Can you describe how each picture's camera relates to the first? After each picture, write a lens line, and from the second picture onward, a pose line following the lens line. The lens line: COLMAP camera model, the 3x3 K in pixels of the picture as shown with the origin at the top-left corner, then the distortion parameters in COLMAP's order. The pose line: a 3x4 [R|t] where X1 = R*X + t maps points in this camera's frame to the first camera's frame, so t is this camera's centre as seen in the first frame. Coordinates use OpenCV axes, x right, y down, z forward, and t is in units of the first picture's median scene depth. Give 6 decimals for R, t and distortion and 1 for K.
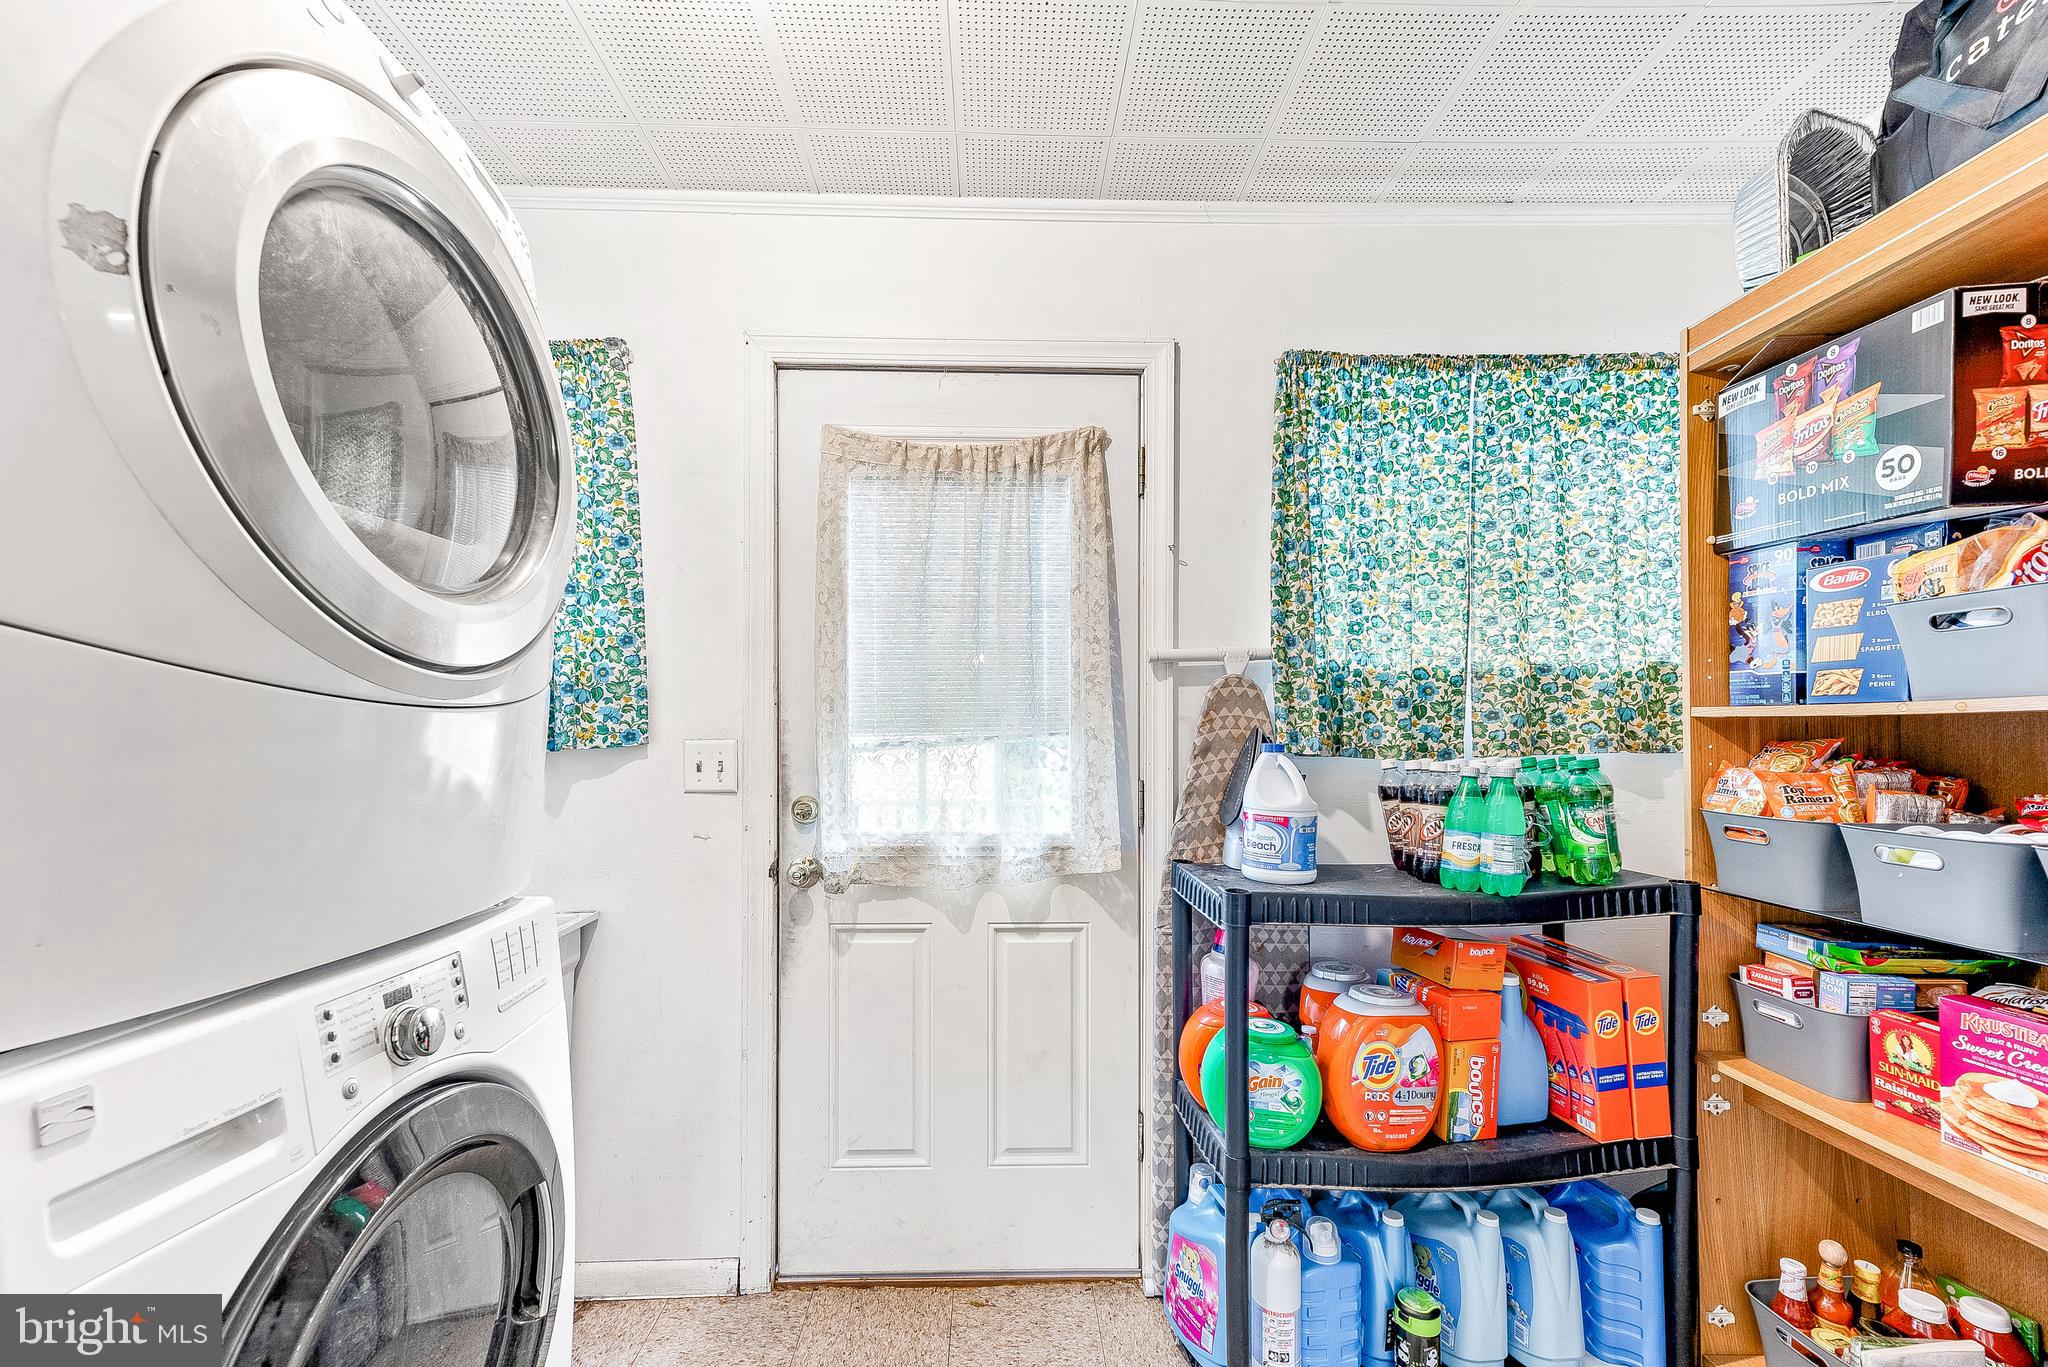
lens RADIAL K [[820.6, 0, 1021.3], [0, 820.6, 706.8], [0, 0, 1]] dist [0.001034, -0.000112]
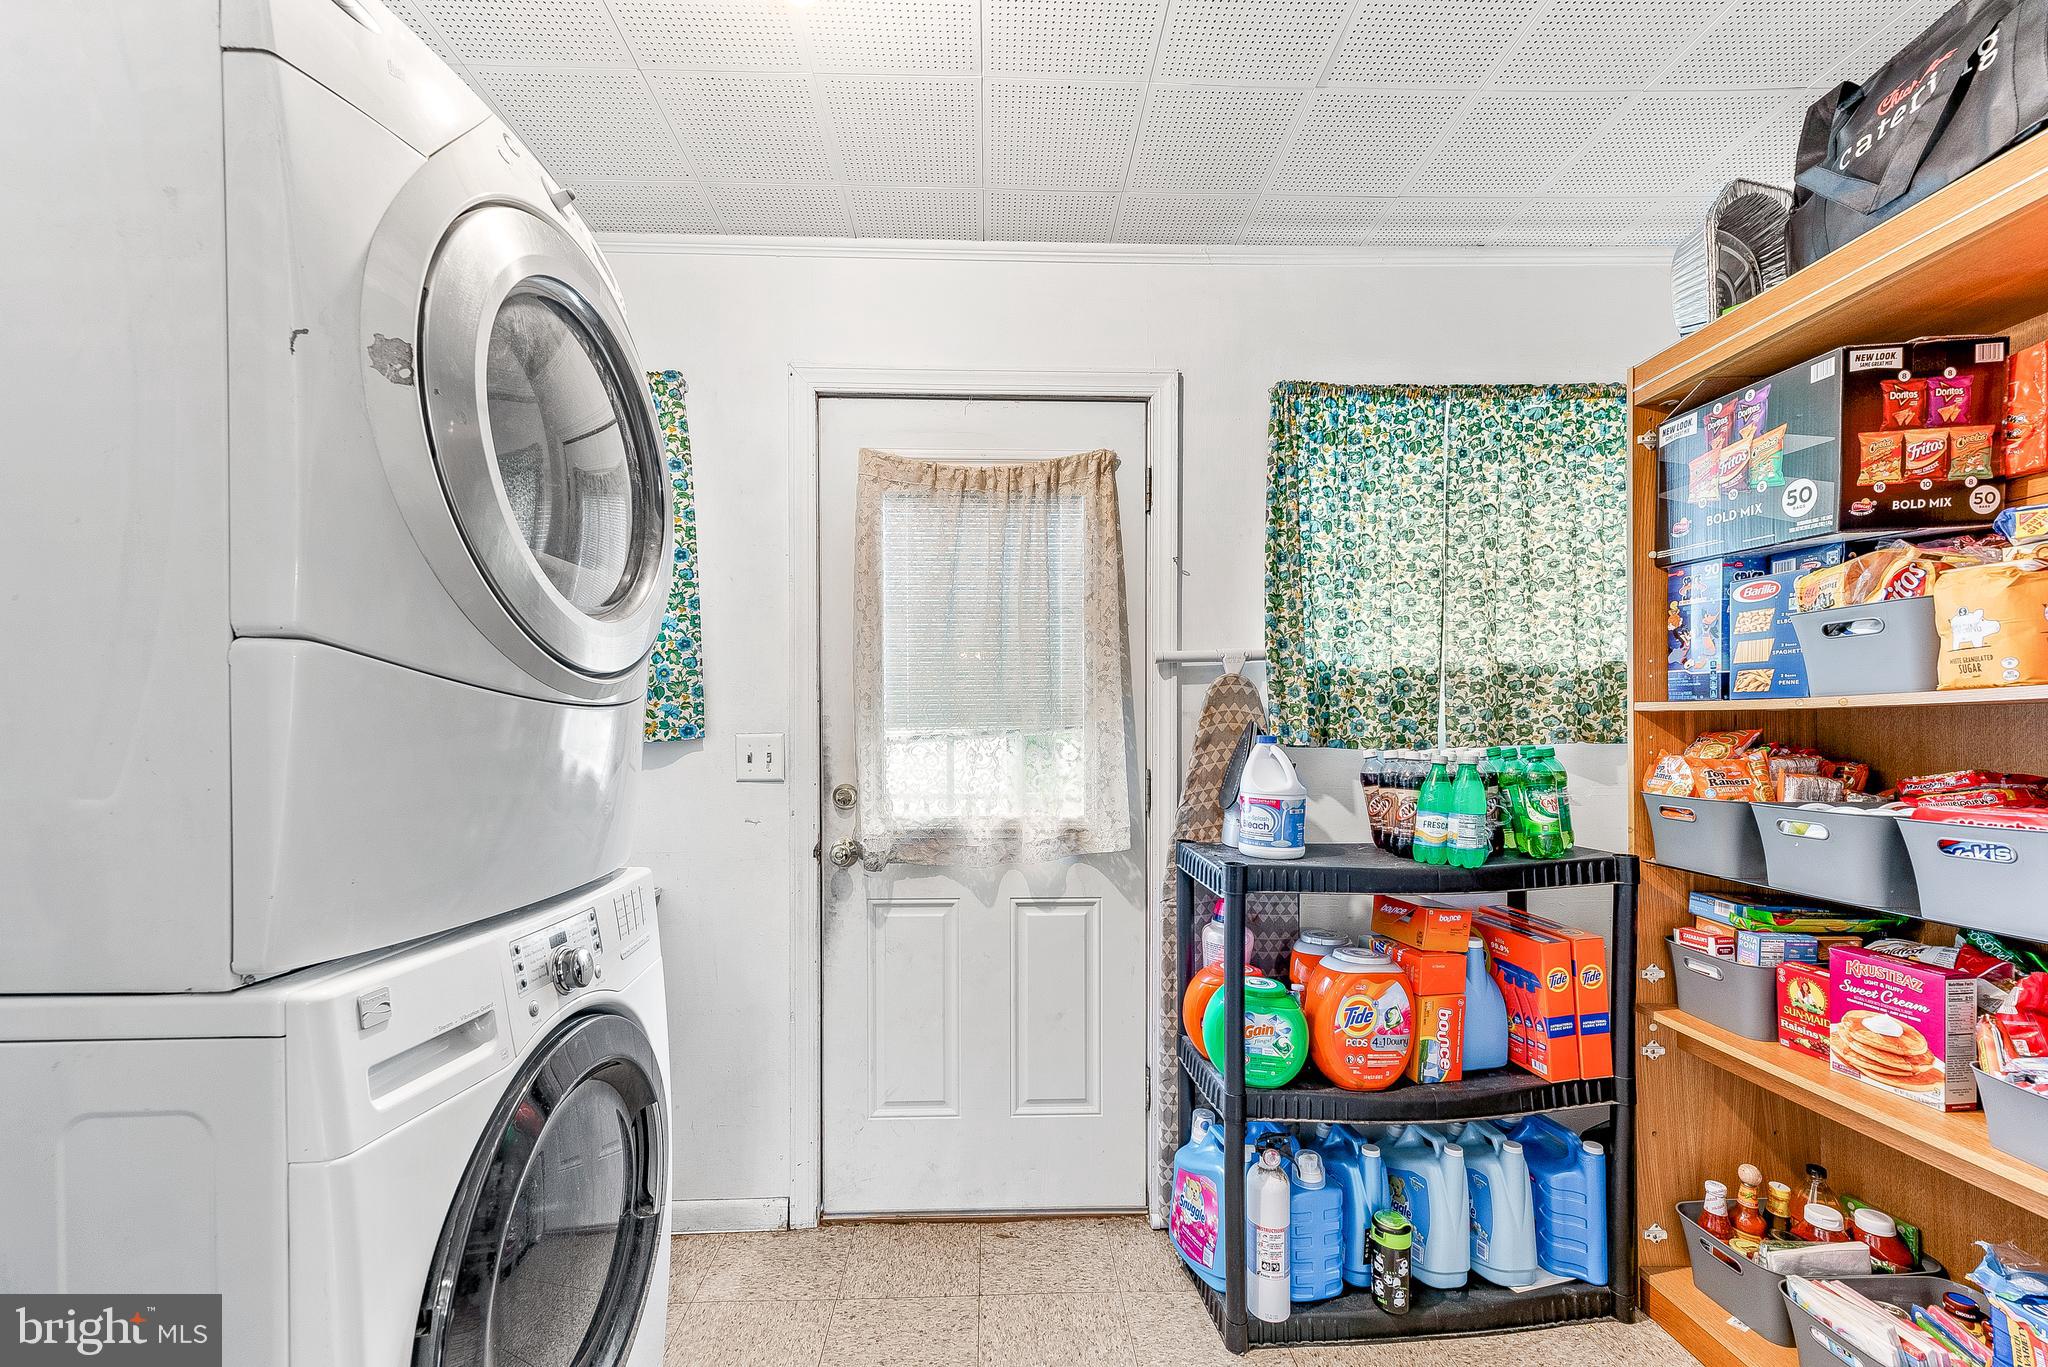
lens RADIAL K [[819.2, 0, 1020.7], [0, 819.2, 712.3], [0, 0, 1]] dist [-0.000306, 0.000010]
pose [[0.999988, -0.002423, 0.004162, -0.036933], [0.002372, 0.999922, 0.012239, -0.001746], [-0.004191, -0.012229, 0.999916, -0.127415]]
